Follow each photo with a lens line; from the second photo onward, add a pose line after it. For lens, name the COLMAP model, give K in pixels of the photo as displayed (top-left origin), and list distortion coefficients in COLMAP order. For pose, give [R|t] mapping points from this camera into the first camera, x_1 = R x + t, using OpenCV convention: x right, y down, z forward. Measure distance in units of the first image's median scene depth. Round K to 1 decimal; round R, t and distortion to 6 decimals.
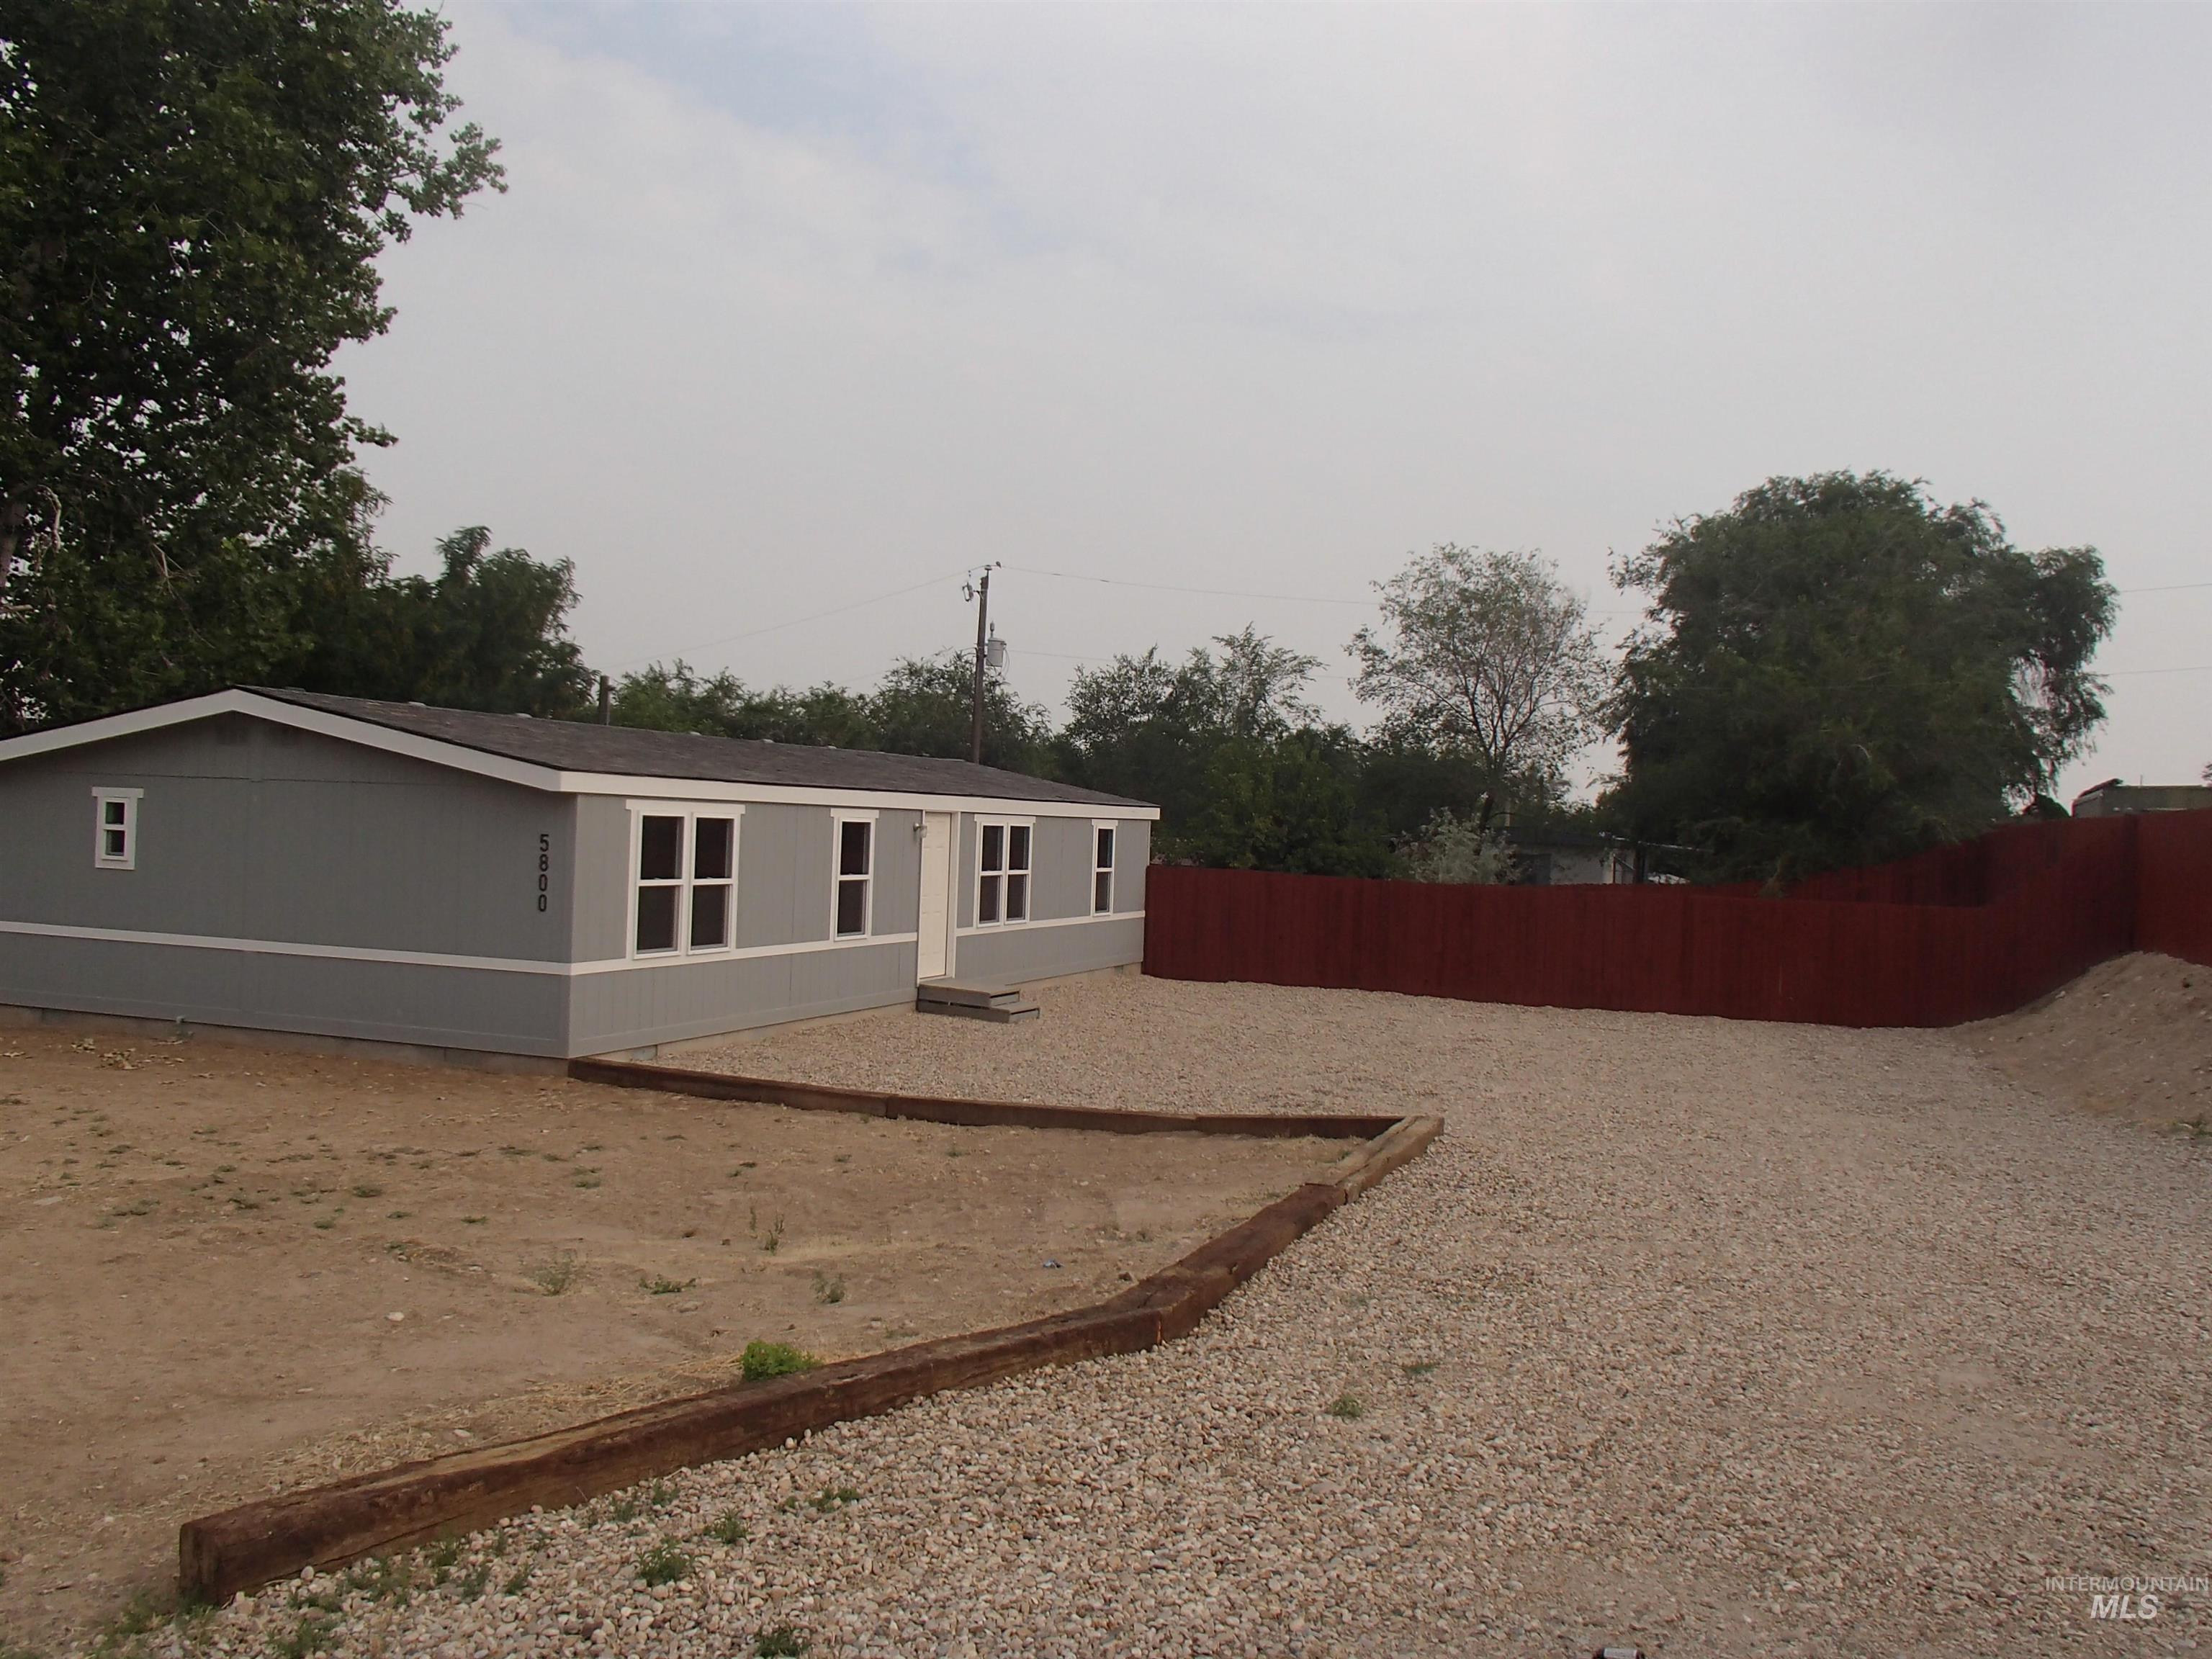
lens RADIAL K [[1838.1, 0, 1109.9], [0, 1838.1, 818.6], [0, 0, 1]] dist [-0.022909, 0.031014]
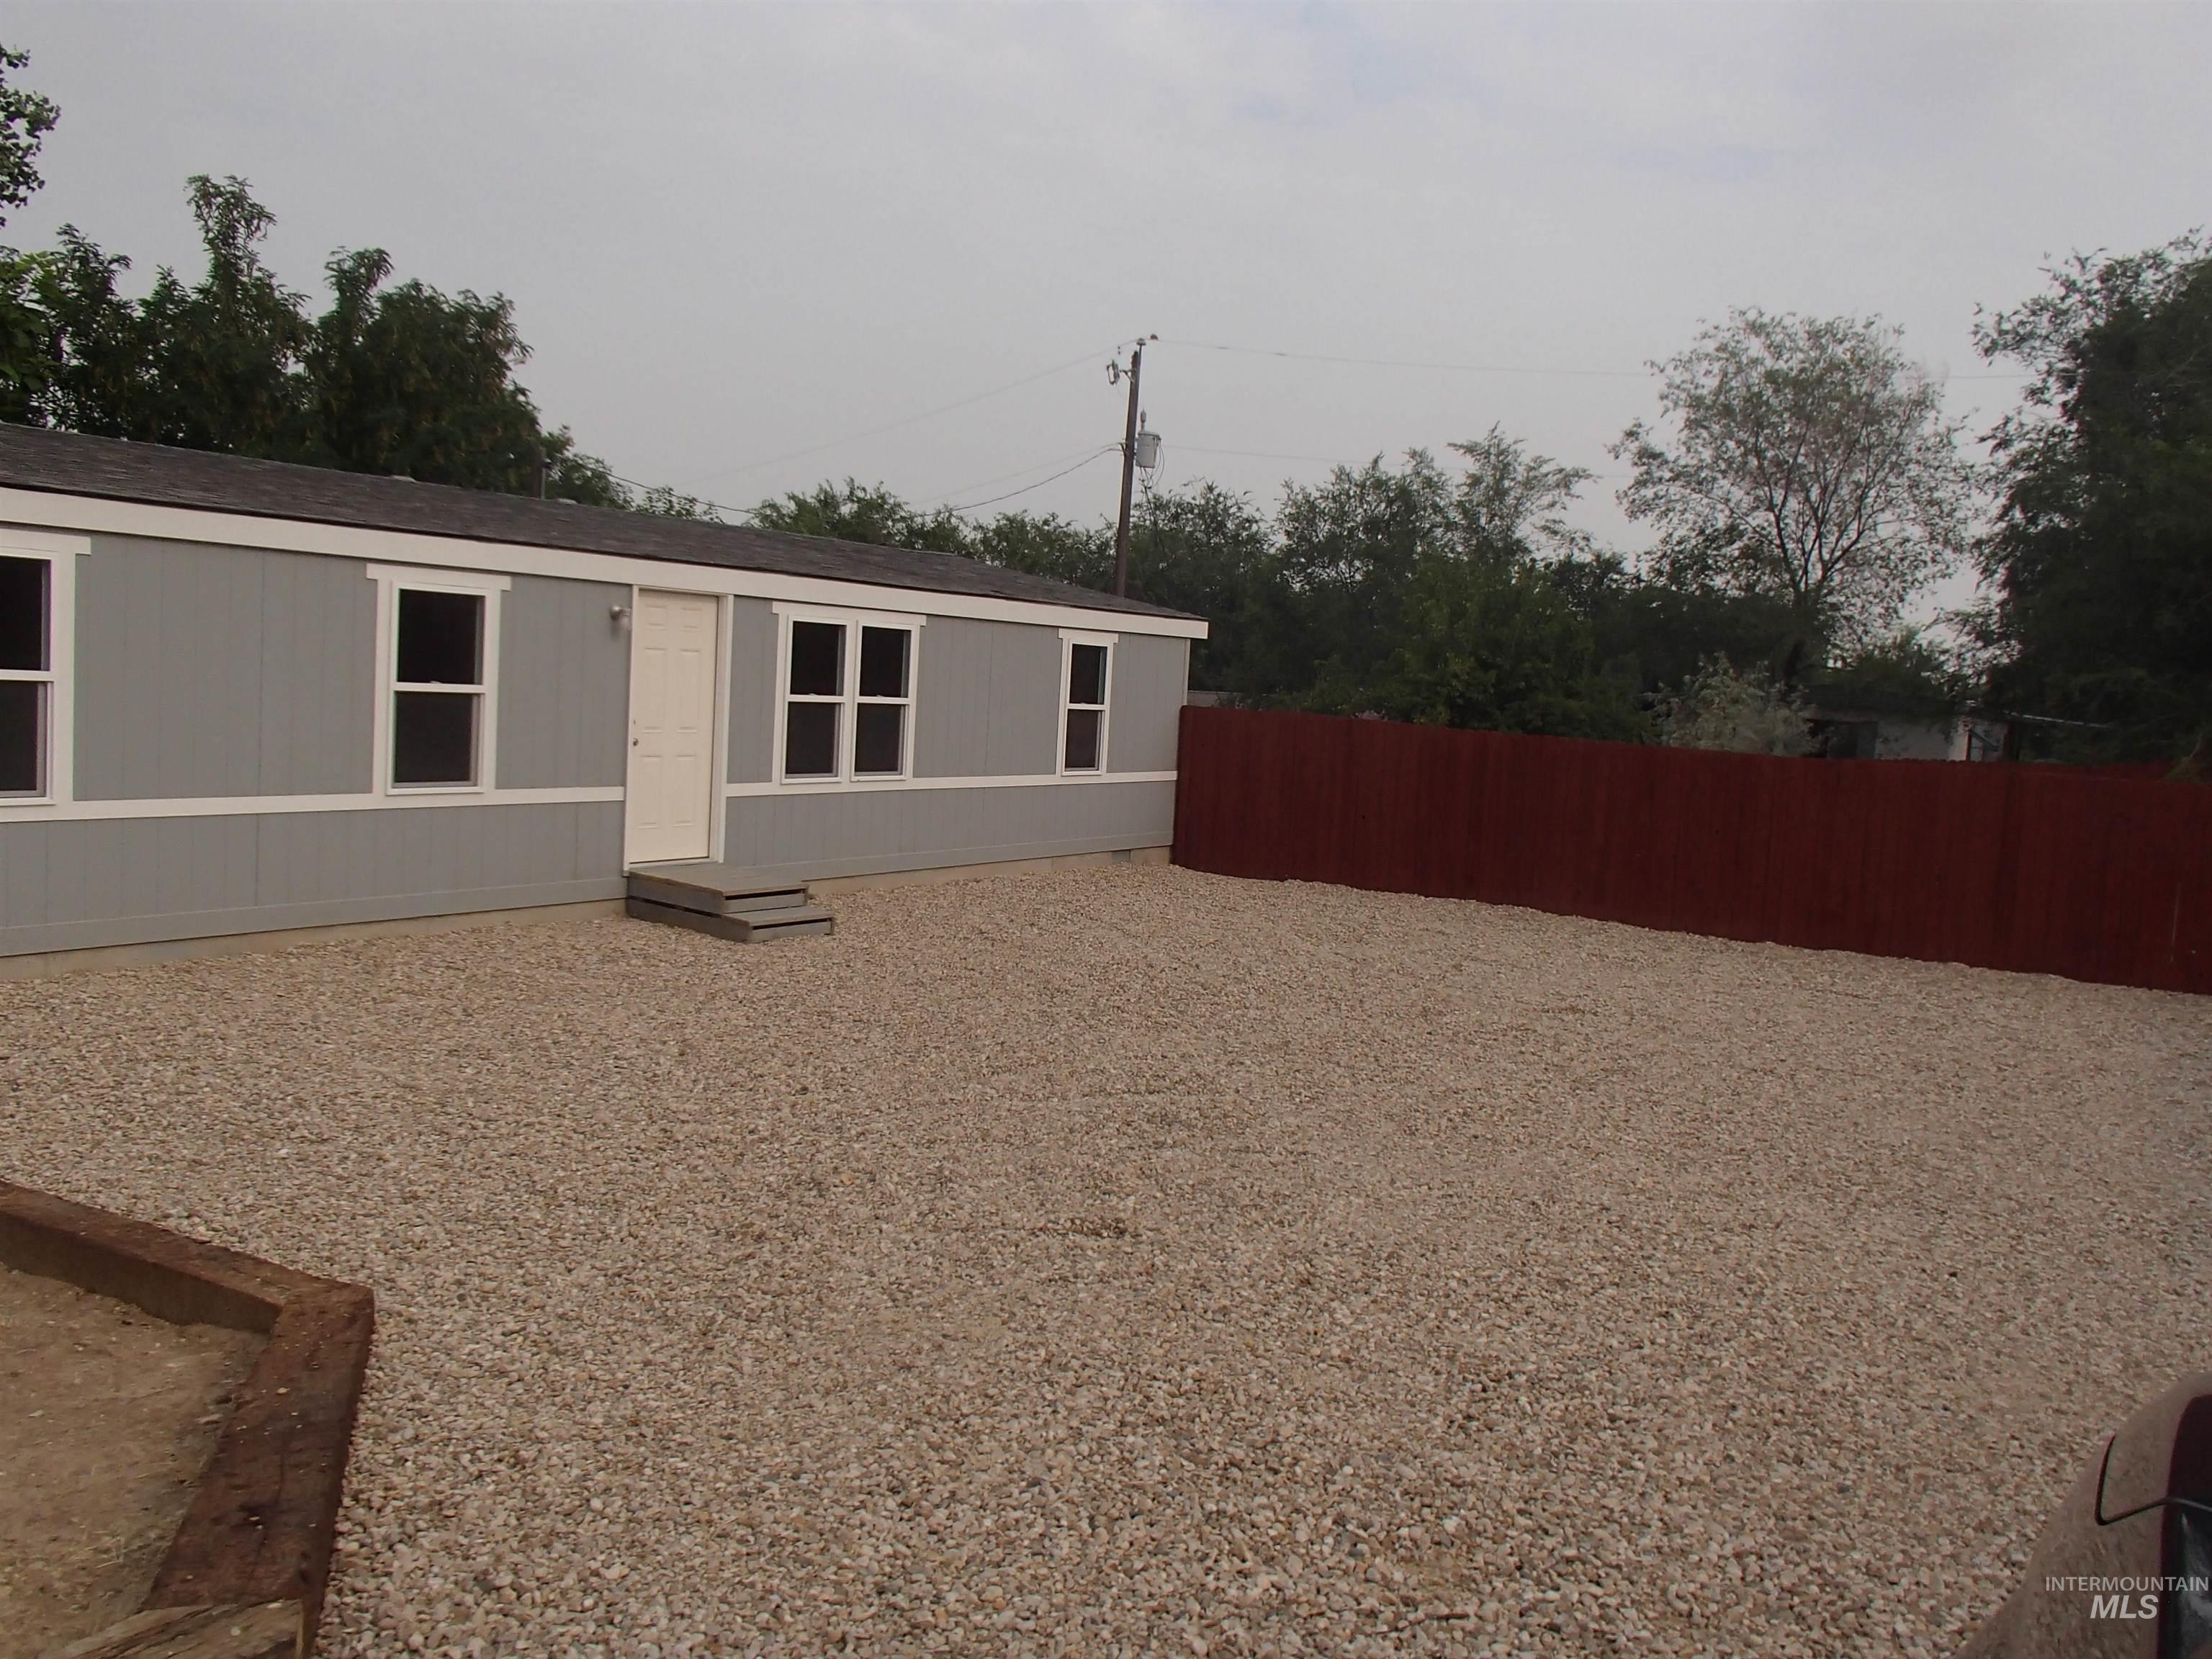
lens RADIAL K [[1838.1, 0, 1118.6], [0, 1838.1, 811.7], [0, 0, 1]] dist [-0.022909, 0.031014]
pose [[0.981514, 0.034143, -0.188321, 0.081153], [-0.021463, 0.997388, 0.068970, 0.011745], [0.190184, -0.063653, 0.979683, 0.206783]]
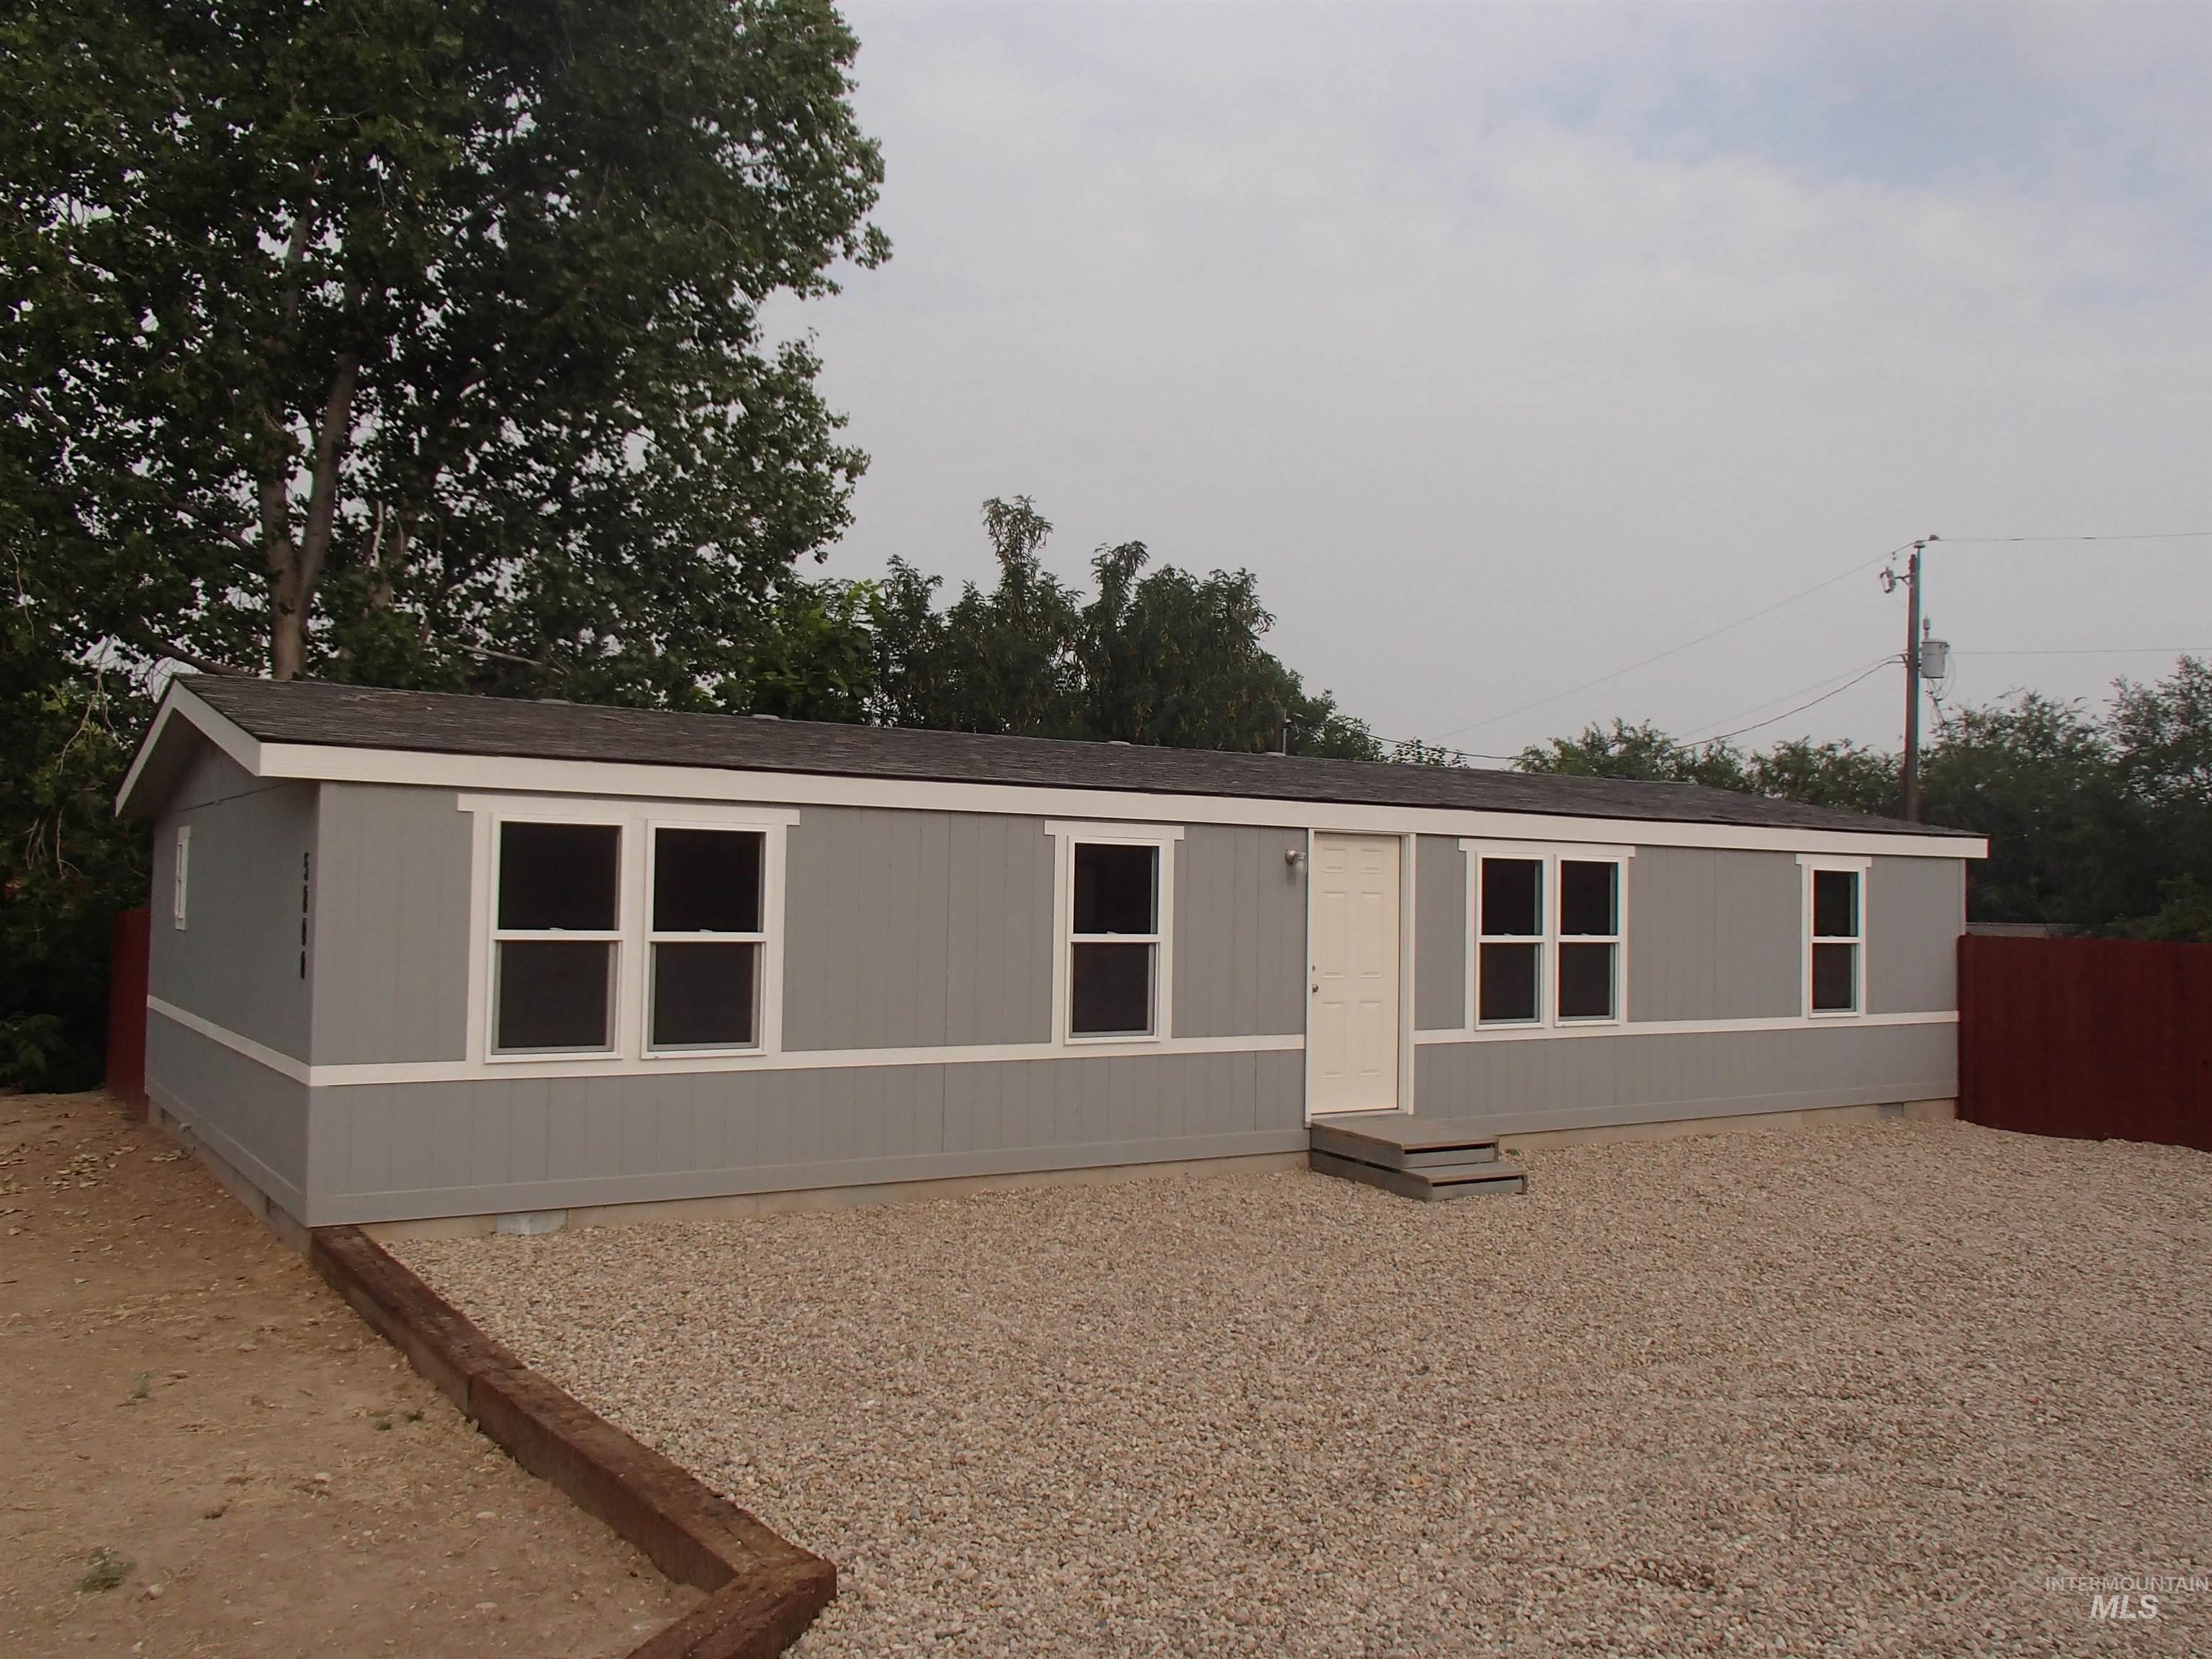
lens RADIAL K [[1838.1, 0, 1121.6], [0, 1838.1, 819.4], [0, 0, 1]] dist [-0.022909, 0.031014]
pose [[0.814352, -0.047692, -0.578409, 0.092181], [0.014090, 0.997949, -0.062448, 0.013608], [0.580201, 0.042705, 0.813353, 0.227847]]
